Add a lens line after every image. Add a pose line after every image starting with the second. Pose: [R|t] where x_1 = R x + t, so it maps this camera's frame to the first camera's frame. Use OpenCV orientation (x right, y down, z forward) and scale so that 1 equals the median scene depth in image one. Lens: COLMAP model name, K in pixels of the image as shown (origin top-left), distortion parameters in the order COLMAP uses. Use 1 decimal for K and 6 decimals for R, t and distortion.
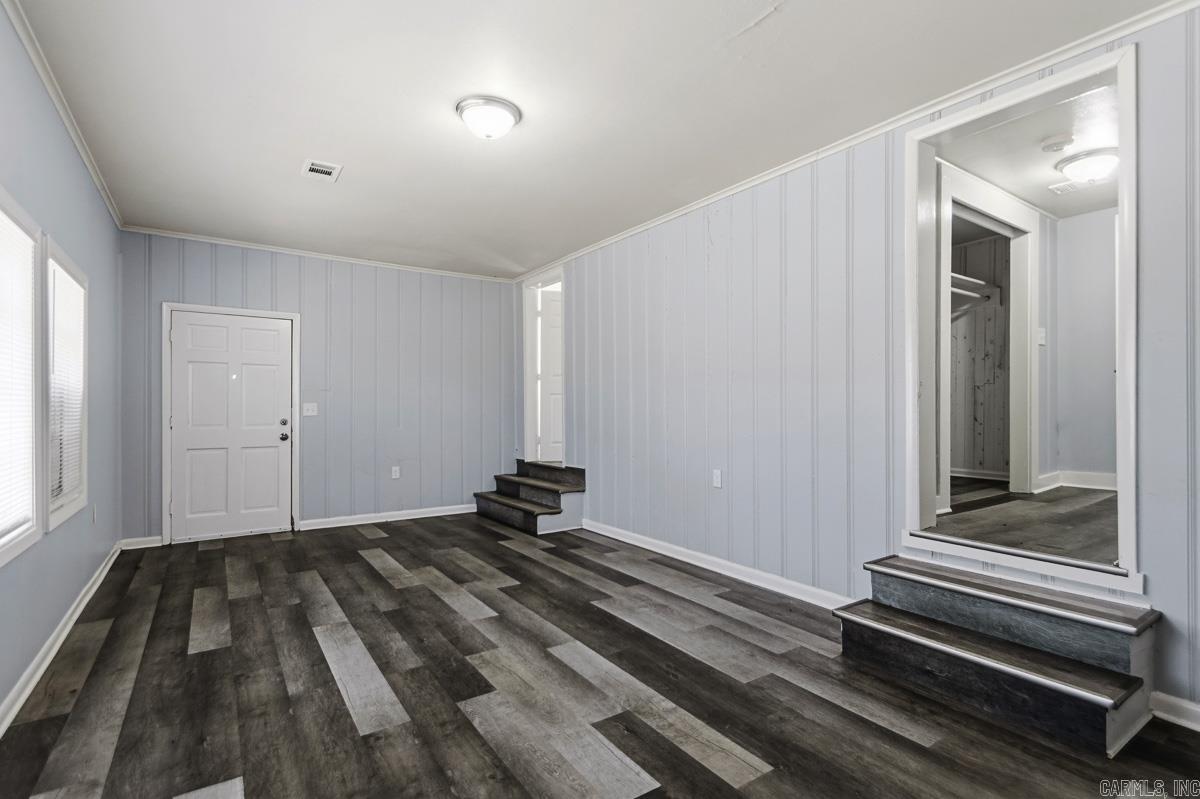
lens RADIAL K [[568.2, 0, 601.0], [0, 568.2, 408.0], [0, 0, 1]] dist [-0.018423, -0.001734]
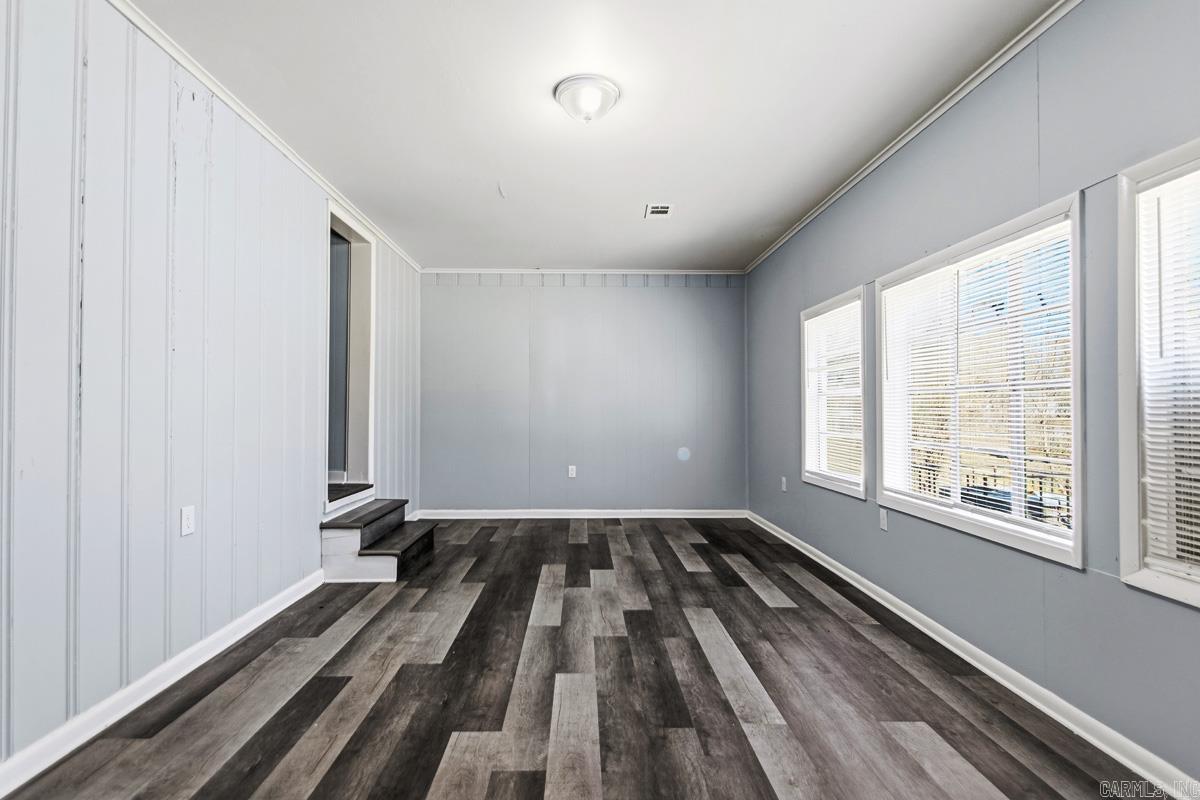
lens RADIAL K [[568.2, 0, 599.6], [0, 568.2, 399.1], [0, 0, 1]] dist [-0.018423, -0.001734]
pose [[-0.848493, 0.003345, 0.529196, -0.731334], [-0.006230, 0.999848, -0.016309, -0.008523], [-0.529170, -0.017135, -0.848343, 1.843146]]
